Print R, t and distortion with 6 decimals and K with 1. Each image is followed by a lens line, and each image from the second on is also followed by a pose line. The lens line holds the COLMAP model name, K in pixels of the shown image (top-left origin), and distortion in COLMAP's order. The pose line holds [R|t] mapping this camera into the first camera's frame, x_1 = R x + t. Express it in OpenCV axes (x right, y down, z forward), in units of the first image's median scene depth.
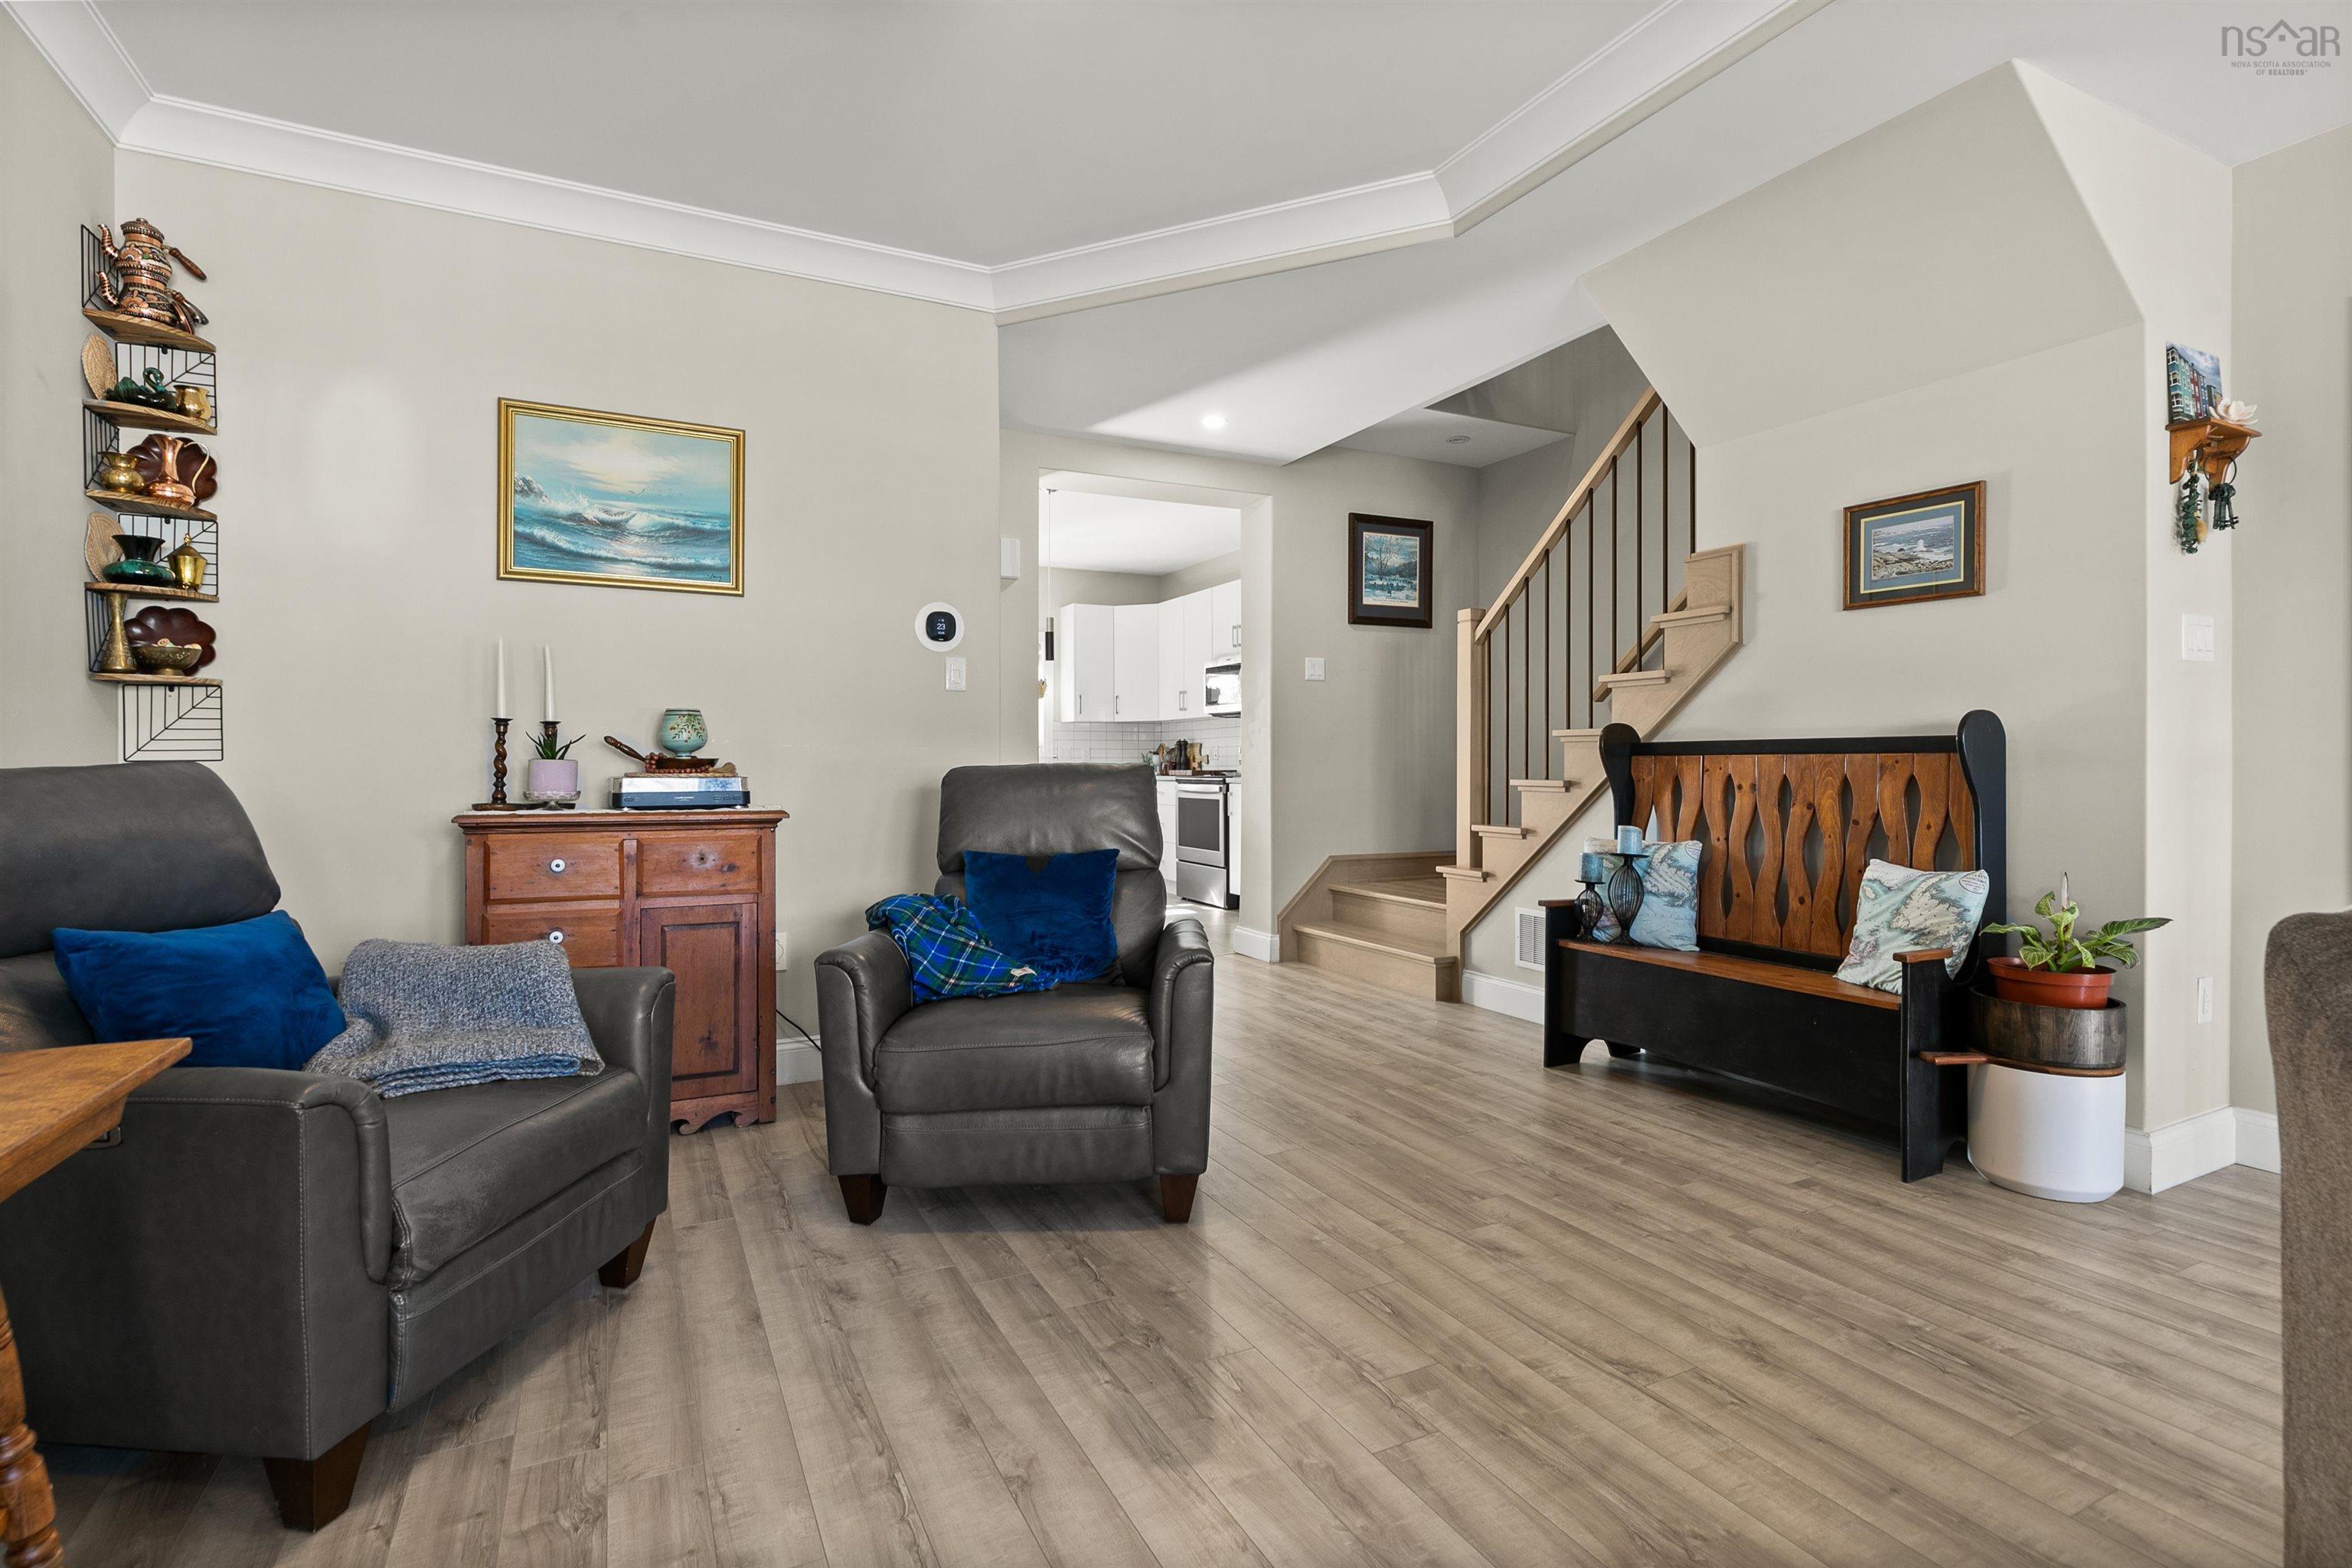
lens RADIAL K [[1142.2, 0, 1177.3], [0, 1142.2, 775.1], [0, 0, 1]] dist [0.000059, -0.001417]
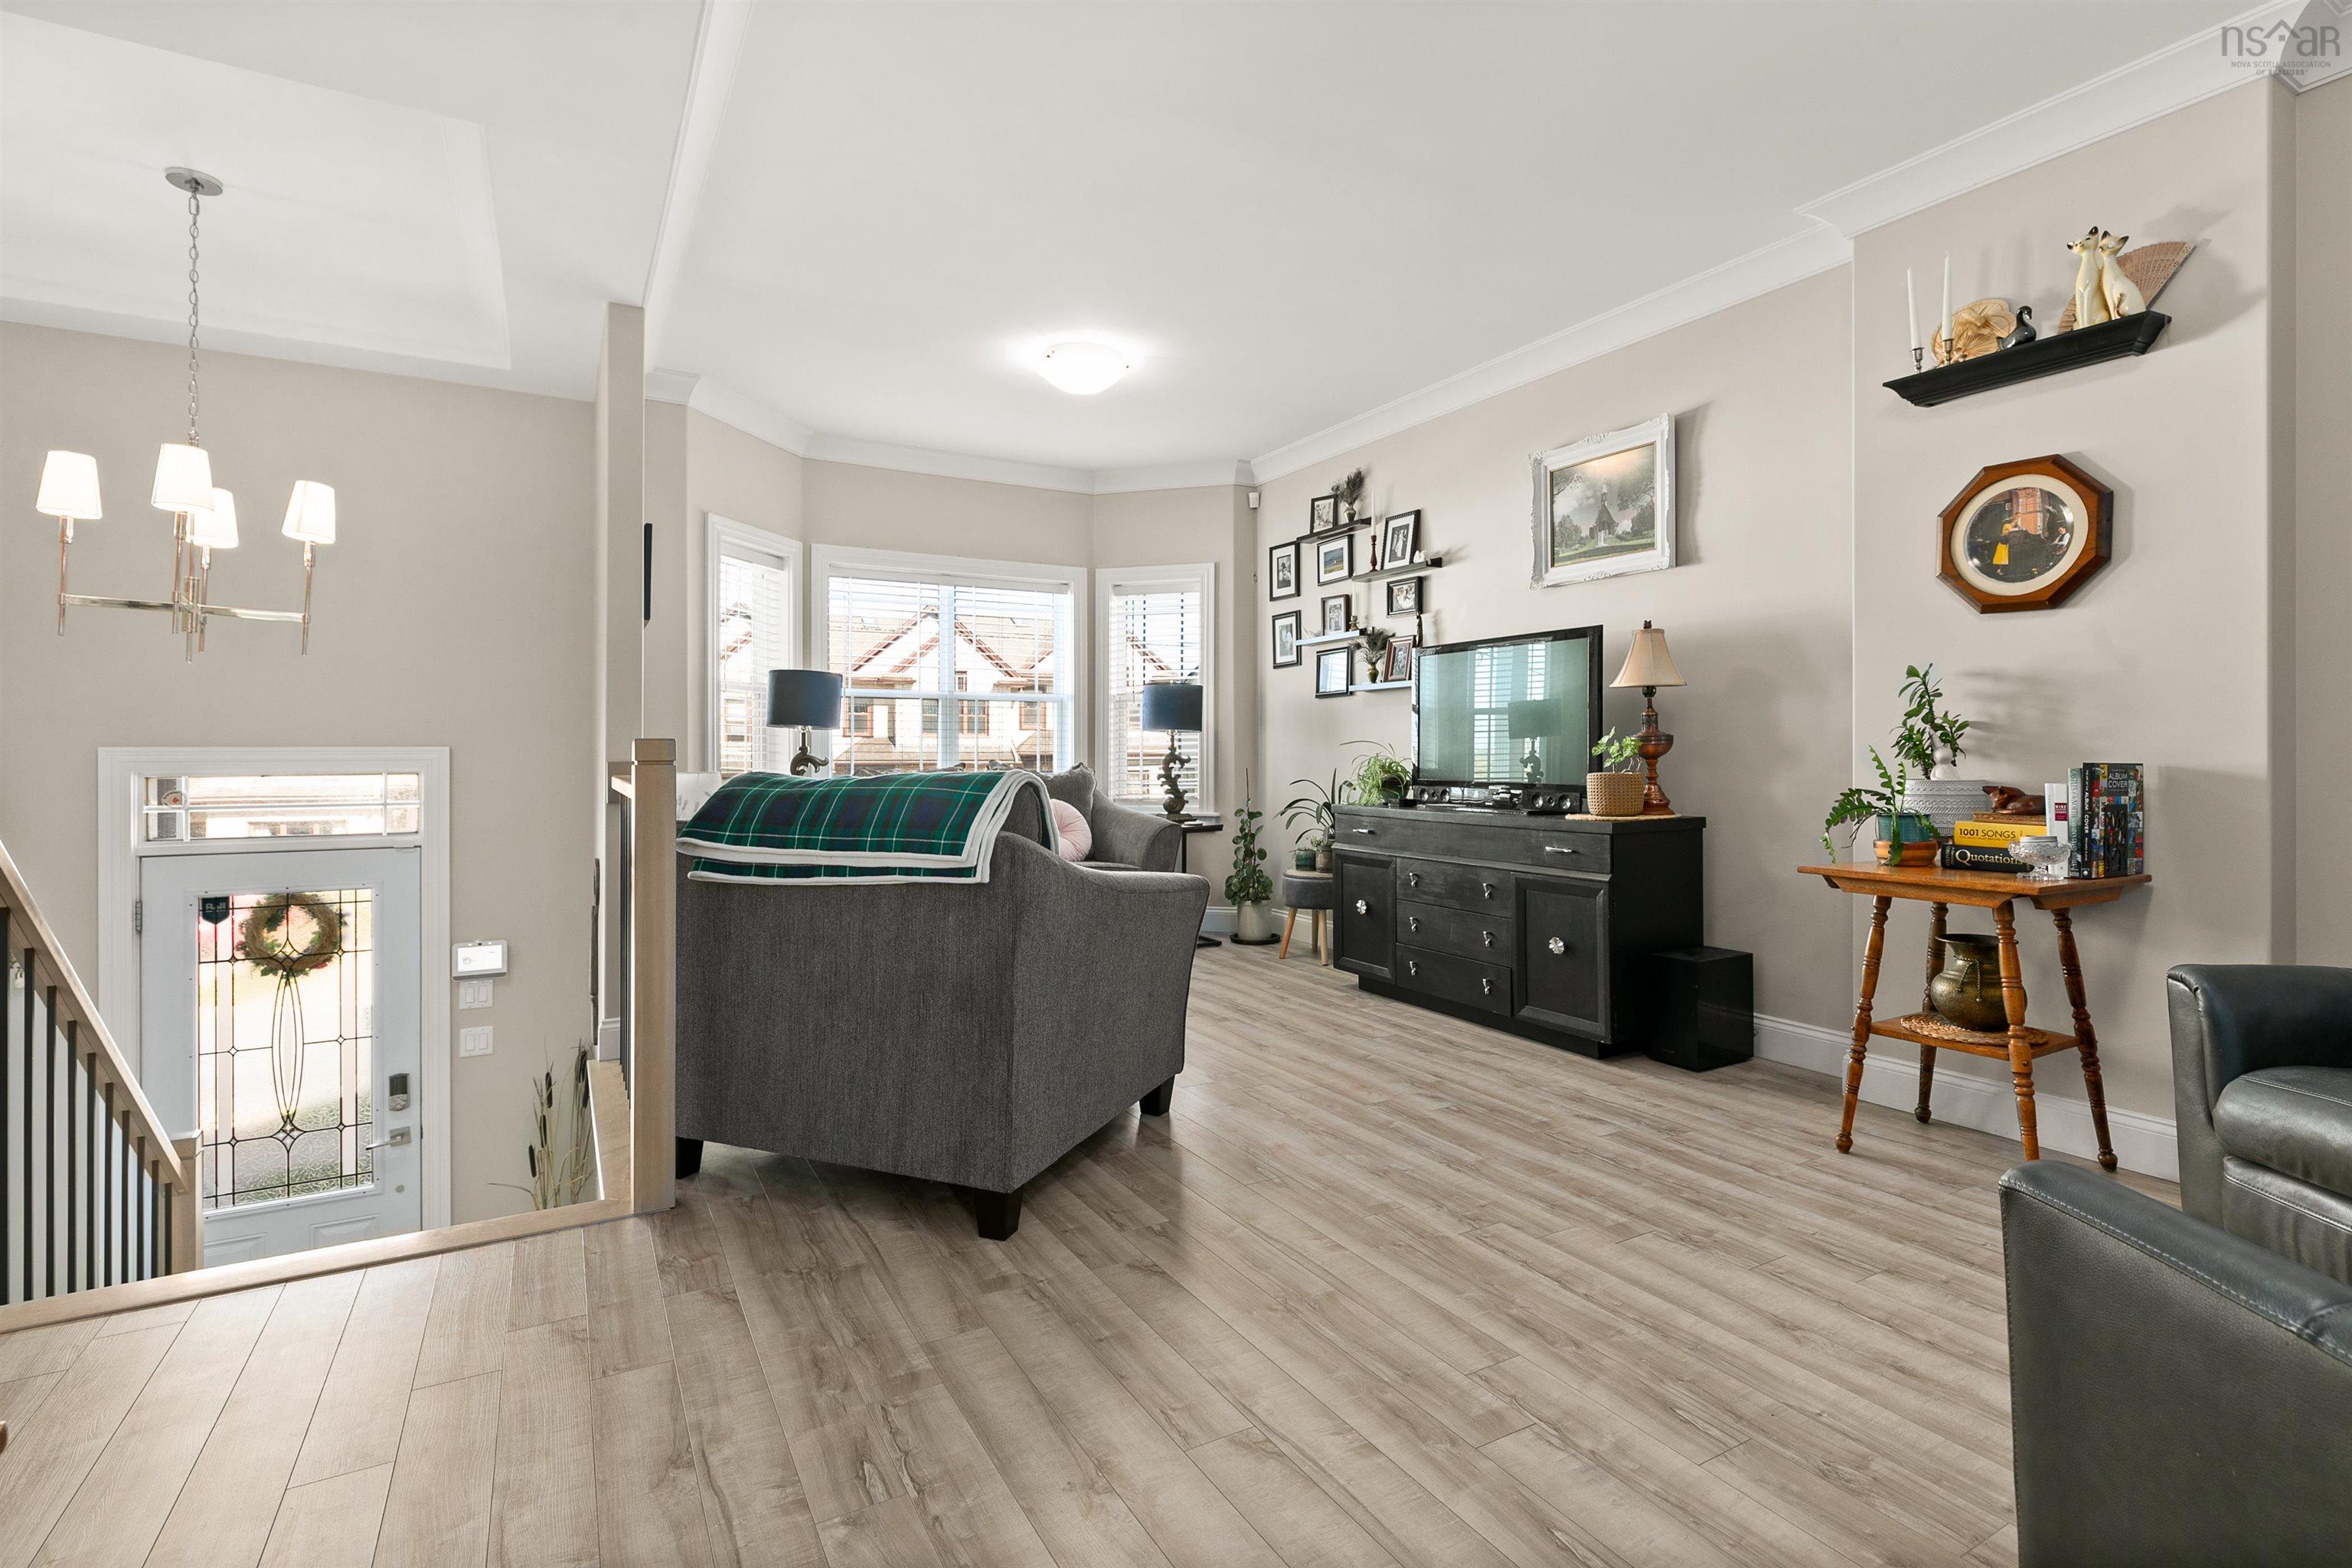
lens RADIAL K [[1142.2, 0, 1175.5], [0, 1142.2, 747.5], [0, 0, 1]] dist [0.000059, -0.001417]
pose [[-0.998839, 0.001152, -0.048164, 0.319089], [0.000919, 0.999988, 0.004858, -0.015241], [0.048169, 0.004808, -0.998828, 1.186265]]
